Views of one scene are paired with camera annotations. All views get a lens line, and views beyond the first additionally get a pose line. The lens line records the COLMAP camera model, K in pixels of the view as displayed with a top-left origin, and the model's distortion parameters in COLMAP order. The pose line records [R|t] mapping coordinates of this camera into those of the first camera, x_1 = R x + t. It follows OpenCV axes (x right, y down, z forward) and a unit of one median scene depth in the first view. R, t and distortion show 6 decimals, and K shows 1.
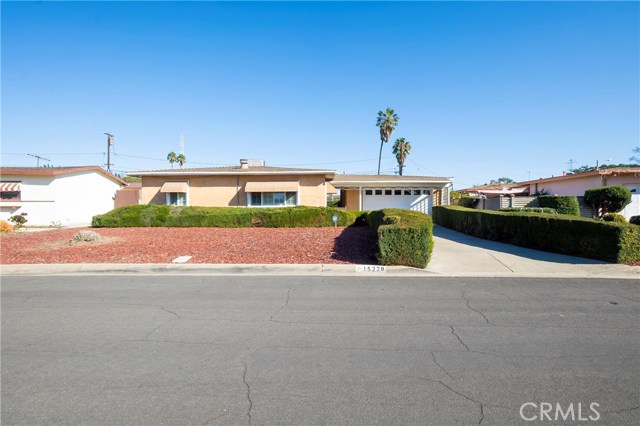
lens RADIAL K [[317.1, 0, 317.8], [0, 317.1, 212.2], [0, 0, 1]] dist [-0.012604, -0.000165]
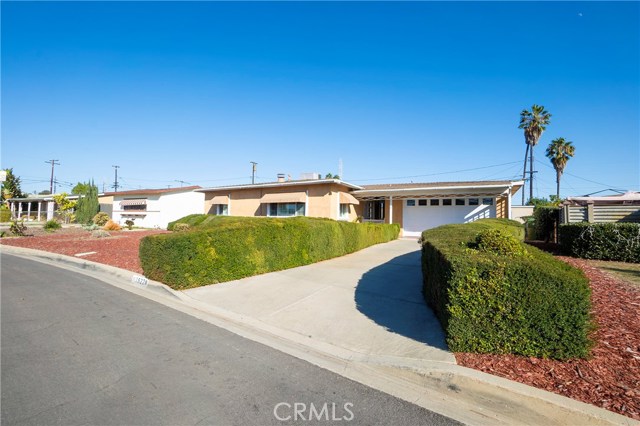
lens RADIAL K [[286.9, 0, 323.1], [0, 286.9, 211.1], [0, 0, 1]] dist [-0.034470, 0.006792]
pose [[0.854534, 0.000513, -0.519396, 0.450227], [-0.025102, 0.998872, -0.040312, -0.001654], [0.518789, 0.047486, 0.853582, 0.255304]]
